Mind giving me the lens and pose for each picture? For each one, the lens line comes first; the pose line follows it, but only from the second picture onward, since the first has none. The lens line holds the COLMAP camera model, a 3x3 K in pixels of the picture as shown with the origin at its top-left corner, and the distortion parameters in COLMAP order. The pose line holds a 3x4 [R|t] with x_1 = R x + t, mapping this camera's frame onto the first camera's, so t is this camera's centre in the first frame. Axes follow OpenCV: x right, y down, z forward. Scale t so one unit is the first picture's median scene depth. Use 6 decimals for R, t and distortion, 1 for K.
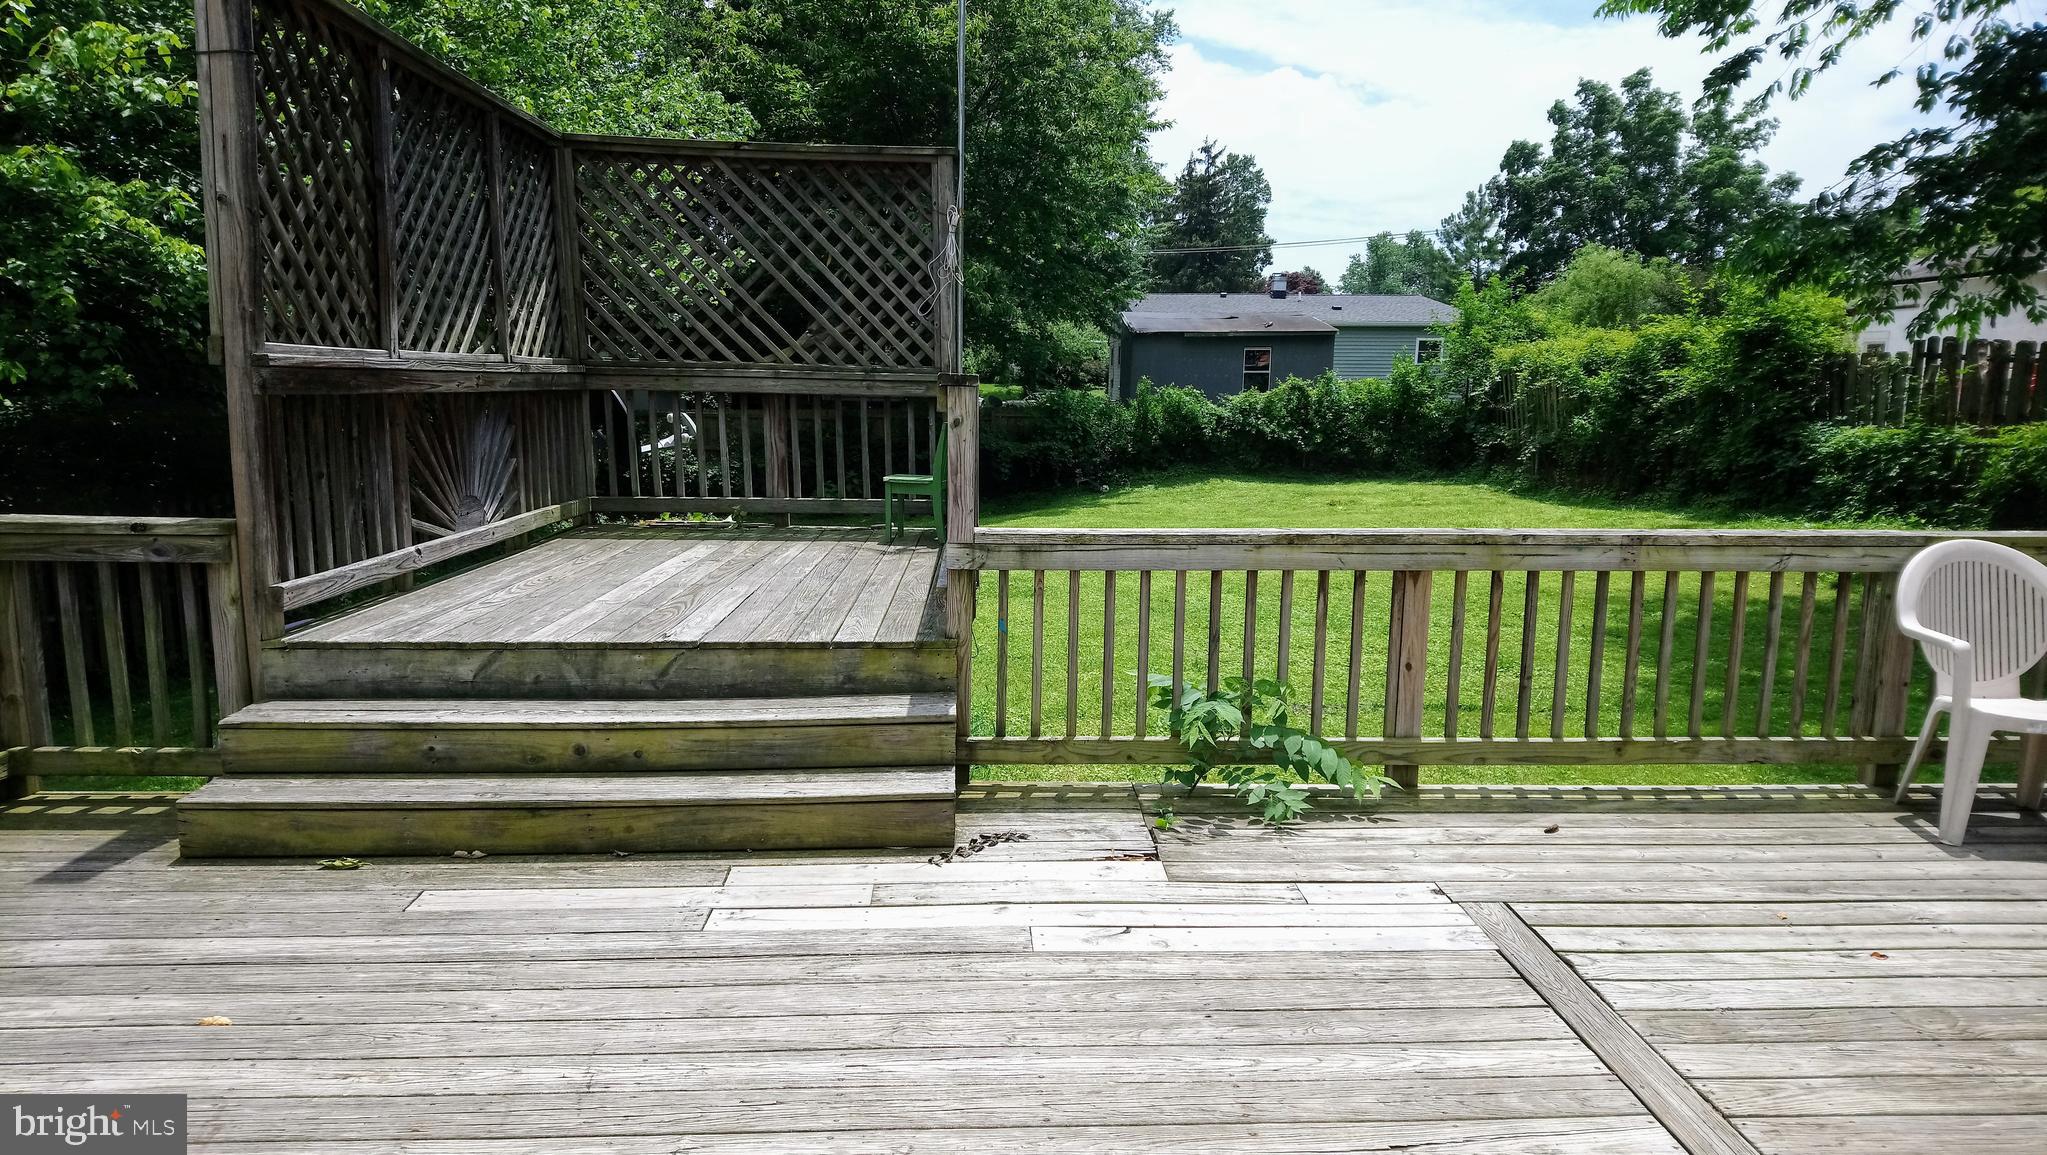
lens RADIAL K [[1254.0, 0, 1023.5], [0, 1254.0, 577.5], [0, 0, 1]] dist [0.127455, -0.173436]
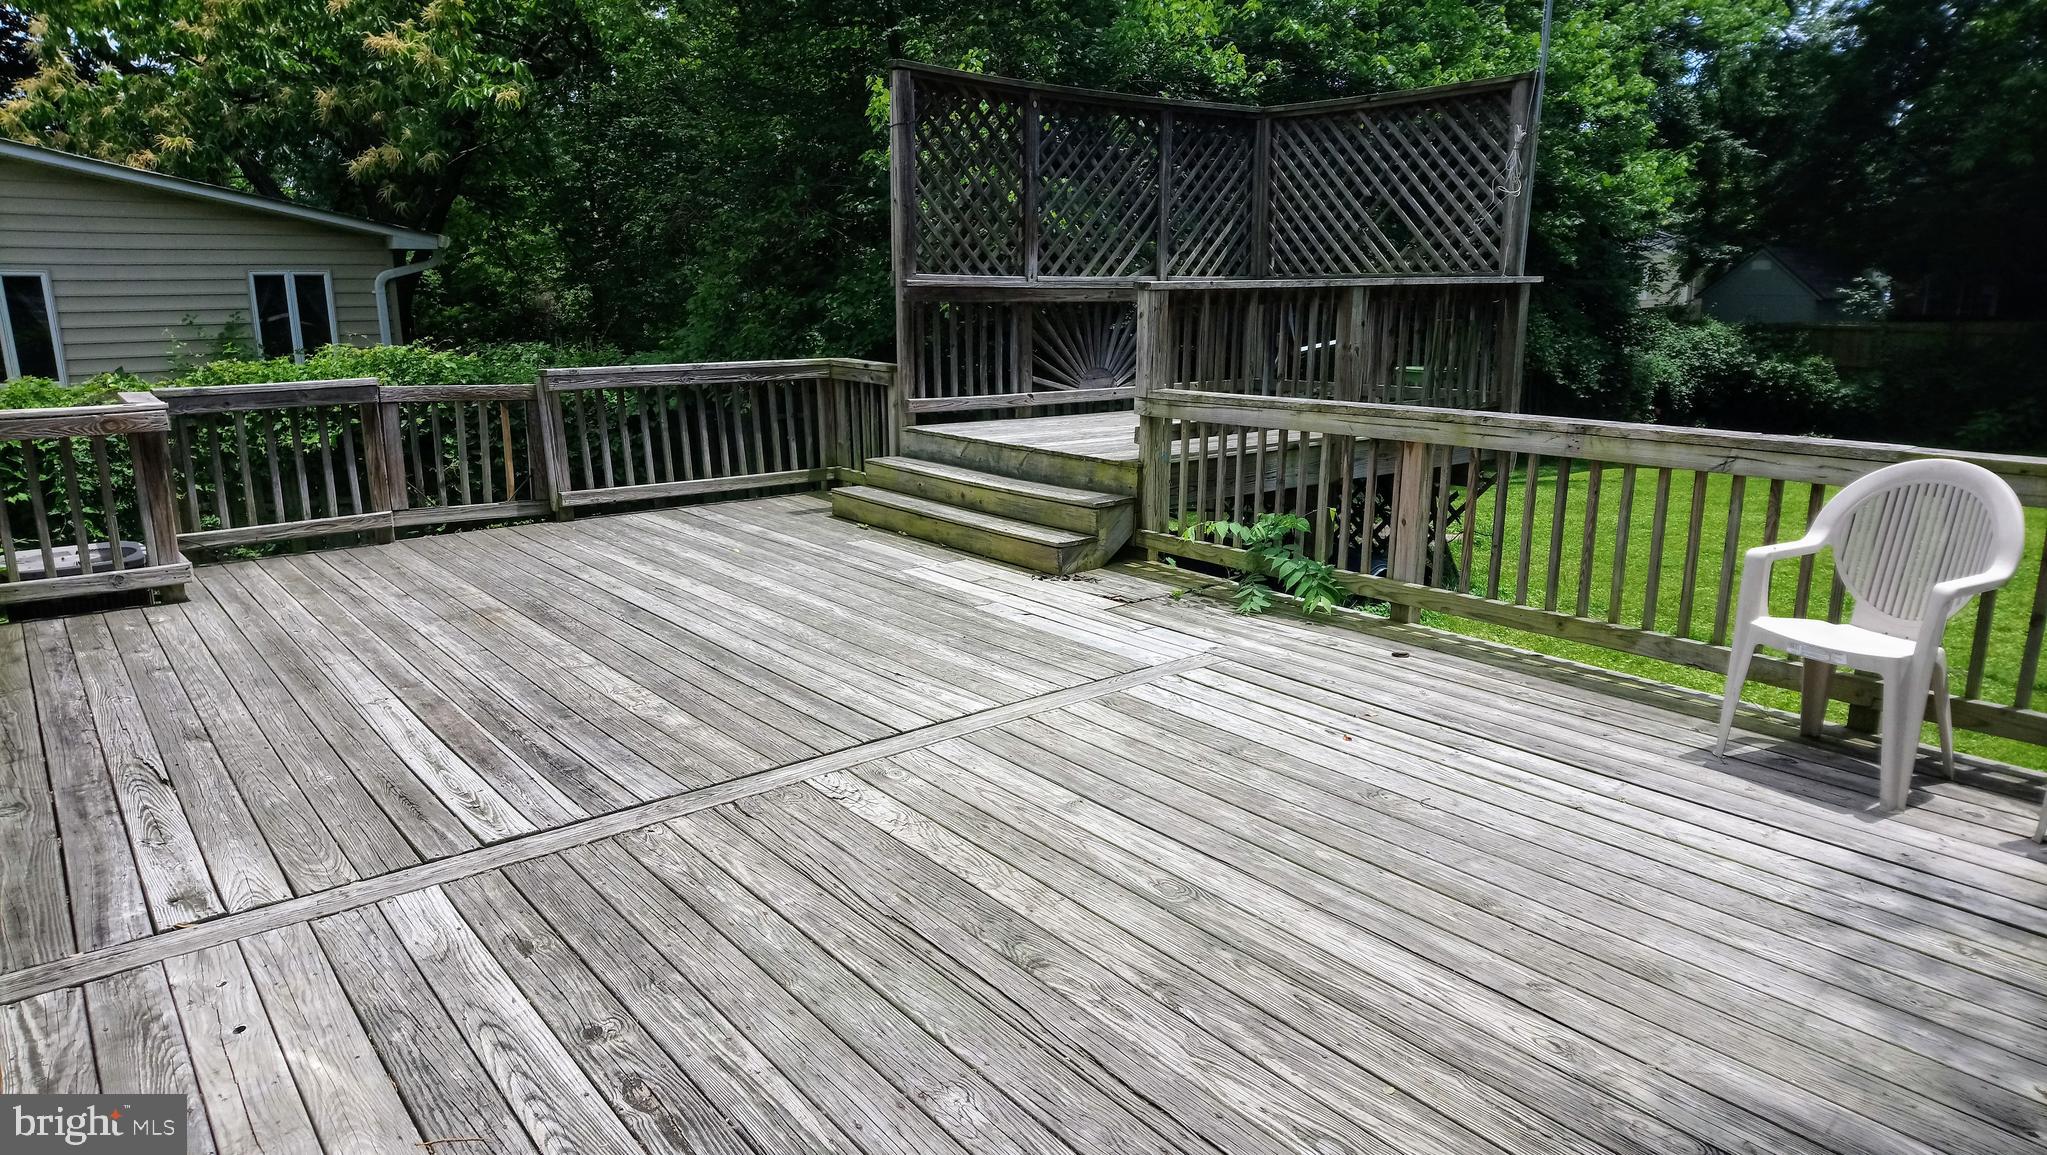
lens RADIAL K [[1254.0, 0, 1023.5], [0, 1254.0, 577.5], [0, 0, 1]] dist [0.127455, -0.173436]
pose [[0.576930, 0.169148, -0.799087, 1.091040], [-0.117573, 0.985332, 0.123686, 0.015792], [0.808287, 0.022593, 0.588355, -0.003401]]
